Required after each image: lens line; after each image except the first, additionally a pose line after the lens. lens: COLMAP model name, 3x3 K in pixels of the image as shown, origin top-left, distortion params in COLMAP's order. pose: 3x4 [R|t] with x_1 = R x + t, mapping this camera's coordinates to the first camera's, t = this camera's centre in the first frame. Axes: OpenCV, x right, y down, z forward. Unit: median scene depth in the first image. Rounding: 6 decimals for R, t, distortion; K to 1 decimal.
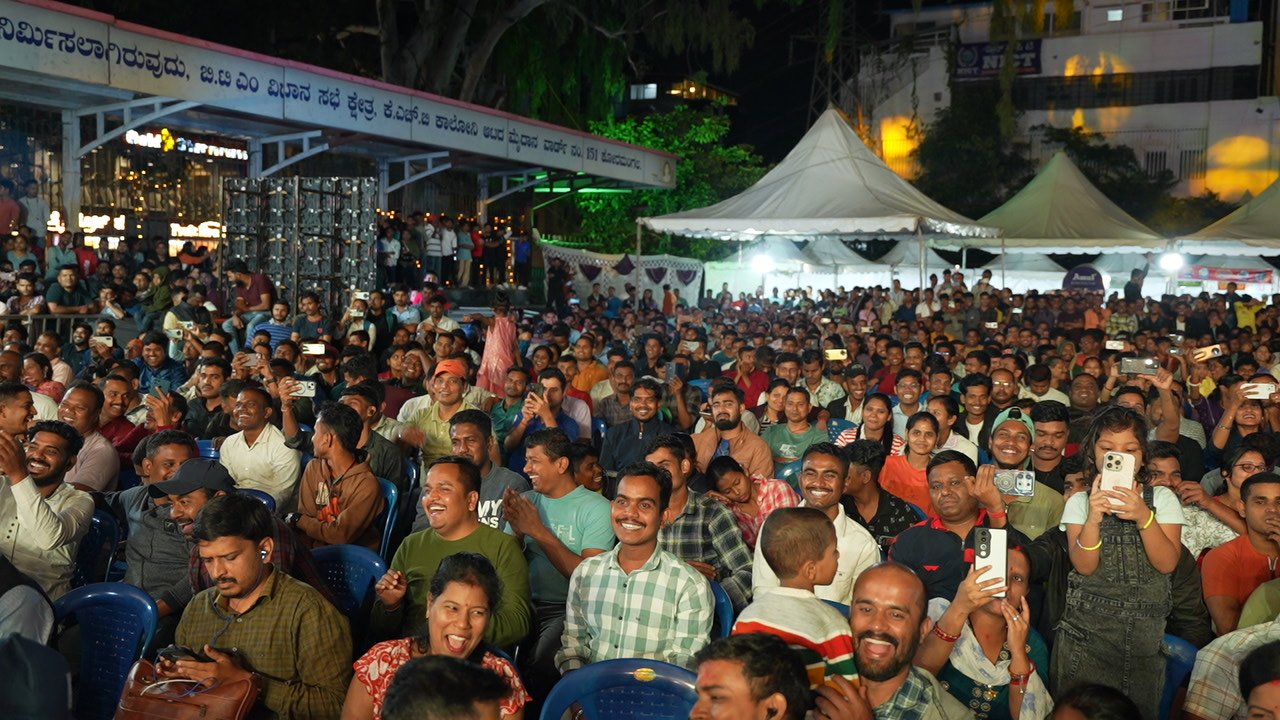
lens RADIAL K [[997.7, 0, 640.0], [0, 997.7, 360.0], [0, 0, 1]] dist [-0.008118, -0.003386]
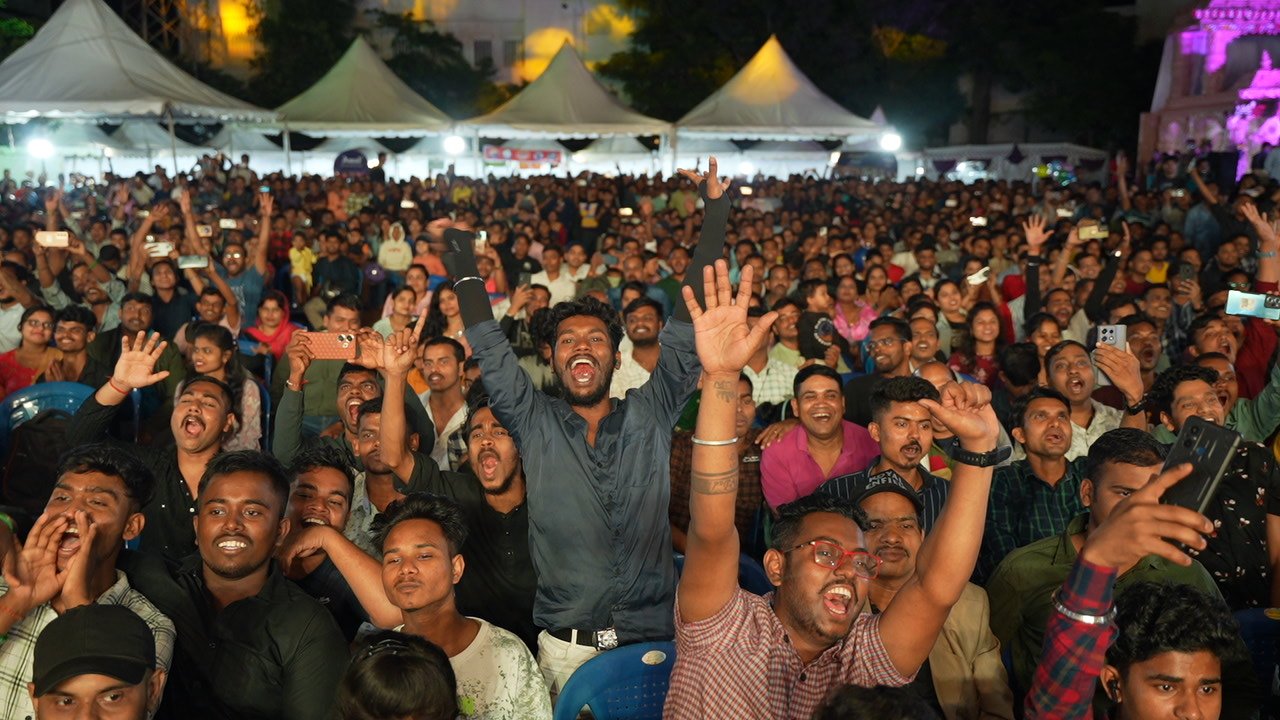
lens RADIAL K [[1032.3, 0, 640.0], [0, 1032.3, 360.0], [0, 0, 1]] dist [0.001275, -0.010628]
pose [[0.911696, -0.086844, 0.401582, 0.211982], [0.042351, 0.992063, 0.118391, 0.009694], [-0.408677, -0.090930, 0.908138, -0.125497]]
